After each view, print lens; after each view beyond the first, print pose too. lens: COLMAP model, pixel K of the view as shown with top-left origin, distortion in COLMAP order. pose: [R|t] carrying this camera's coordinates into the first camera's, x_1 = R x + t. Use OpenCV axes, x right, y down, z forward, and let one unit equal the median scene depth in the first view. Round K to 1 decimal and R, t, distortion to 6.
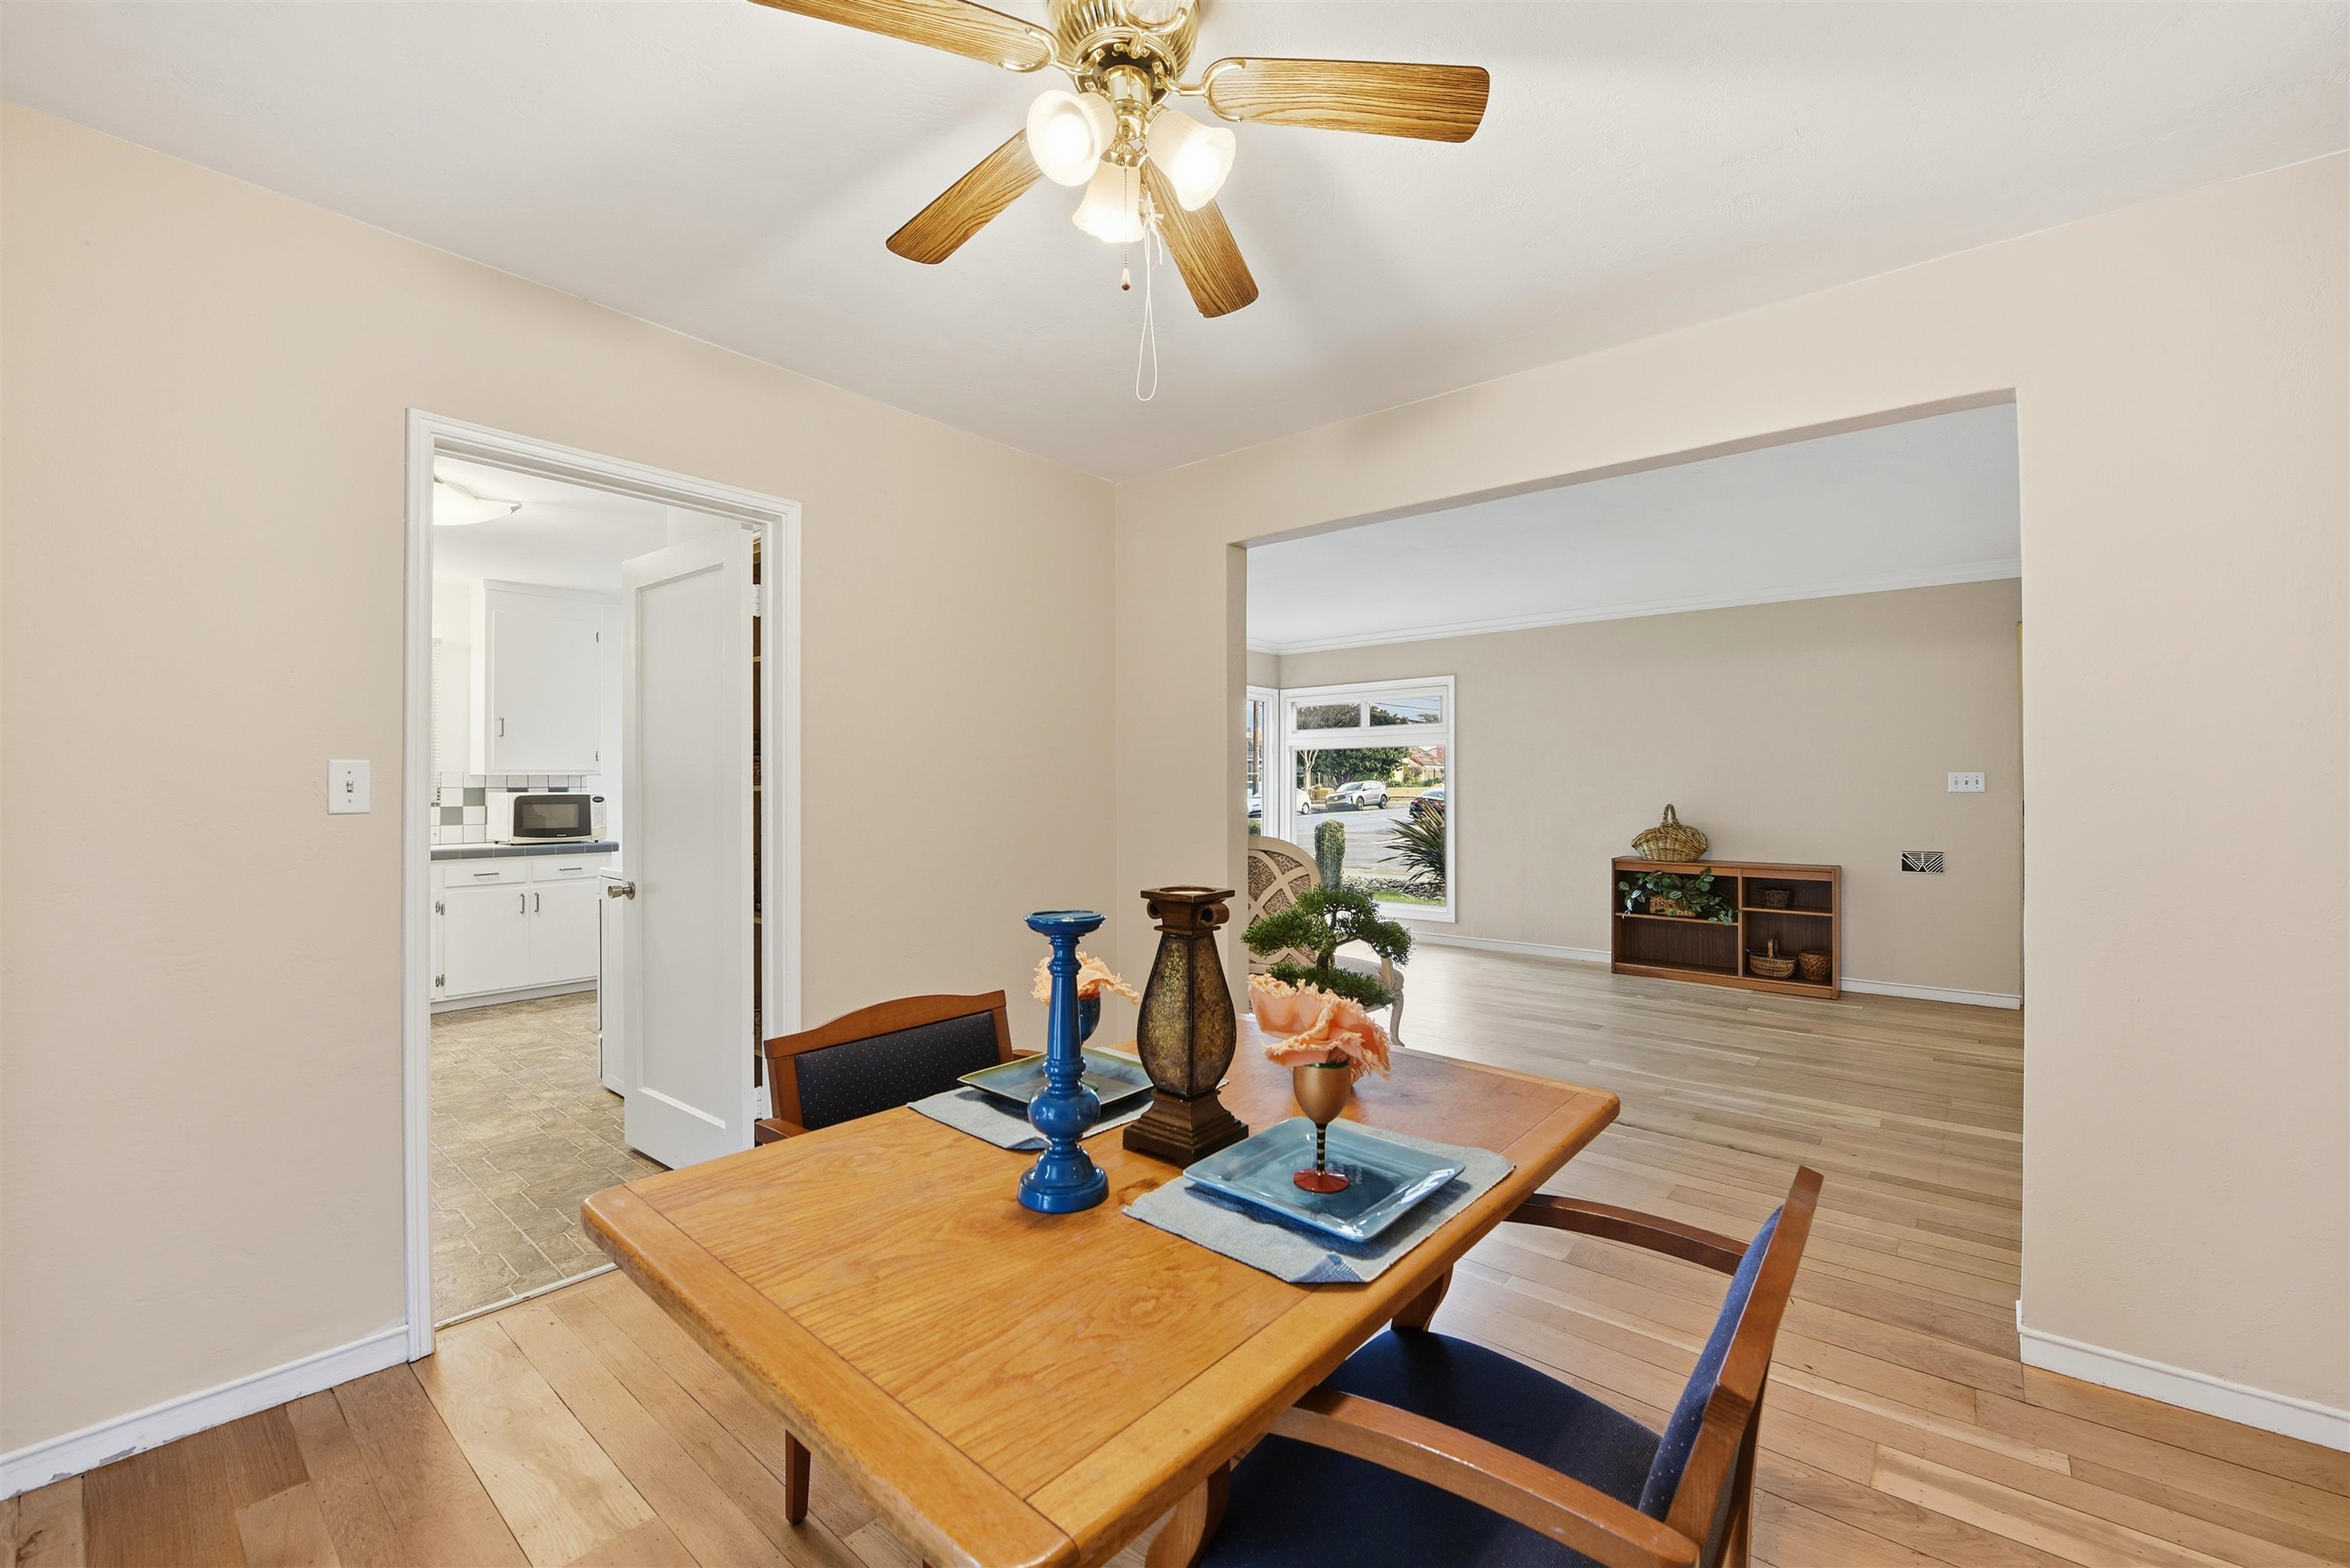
lens RADIAL K [[948.4, 0, 1179.3], [0, 948.4, 779.2], [0, 0, 1]] dist [-0.017007, 0.000048]
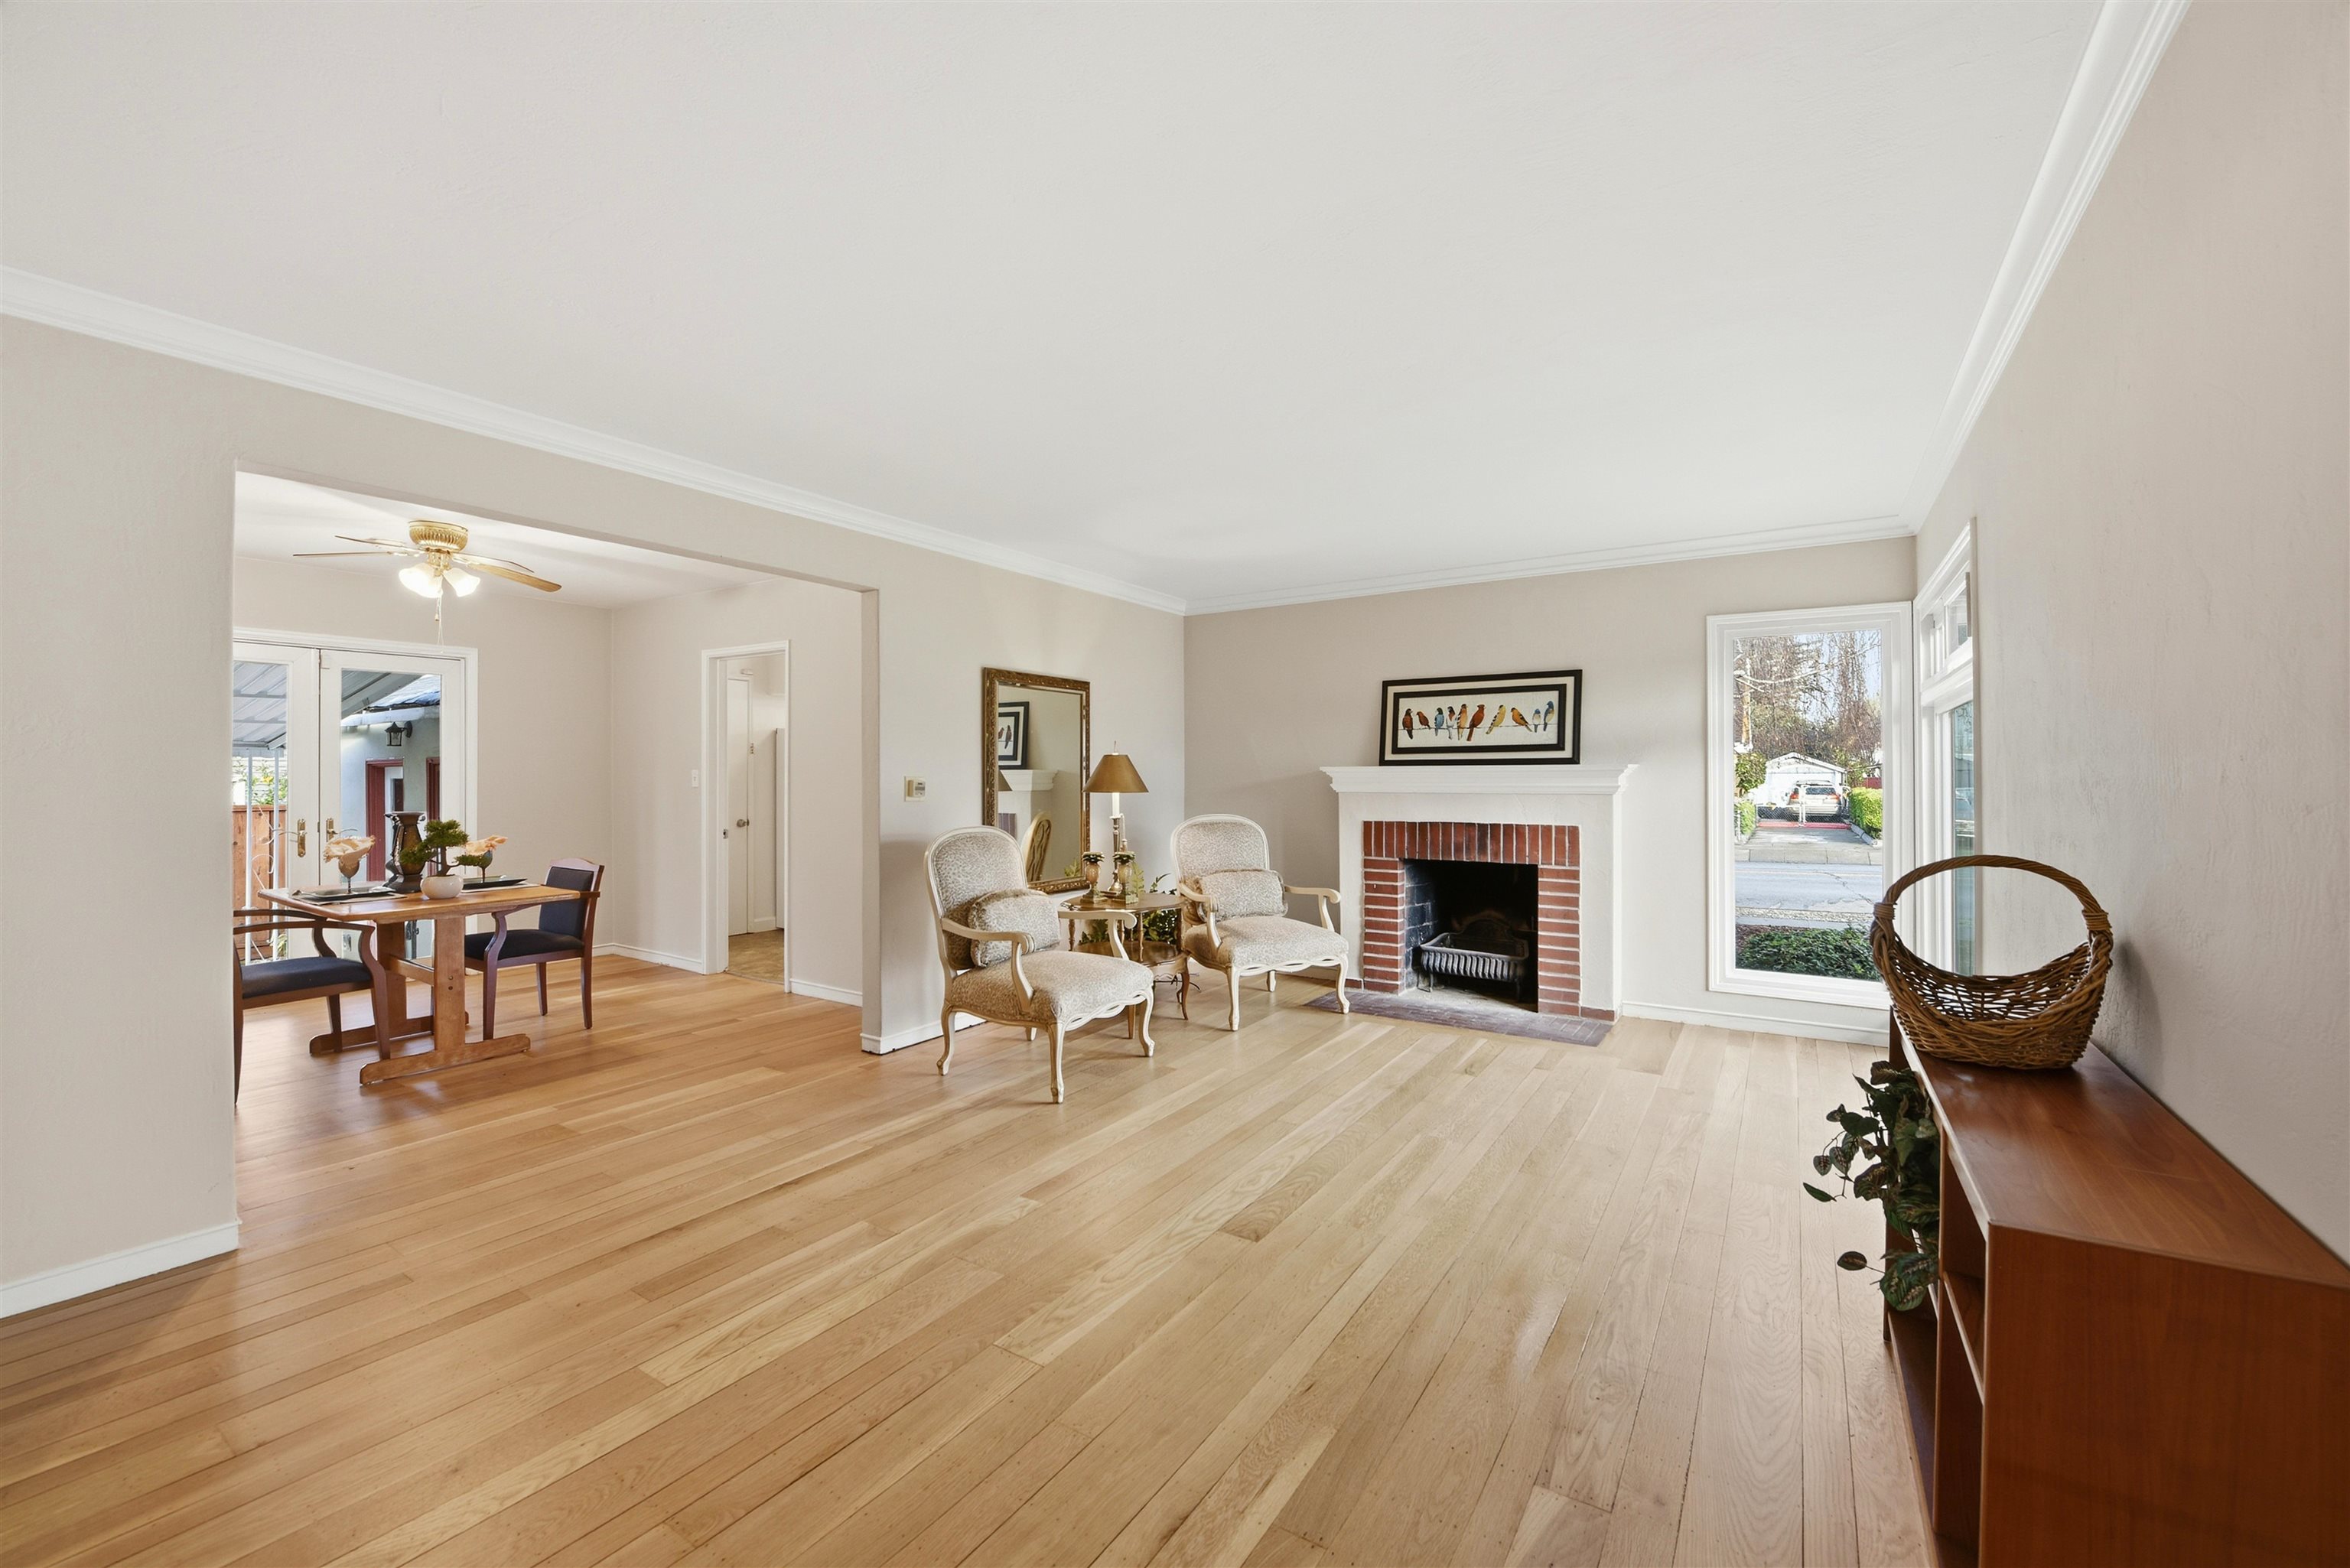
lens RADIAL K [[948.4, 0, 1179.3], [0, 948.4, 779.2], [0, 0, 1]] dist [-0.017007, 0.000048]
pose [[0.117283, 0.003164, -0.993093, 0.819921], [0.006201, 0.999973, 0.003919, 0.000729], [0.993079, -0.006618, 0.117261, 0.760347]]
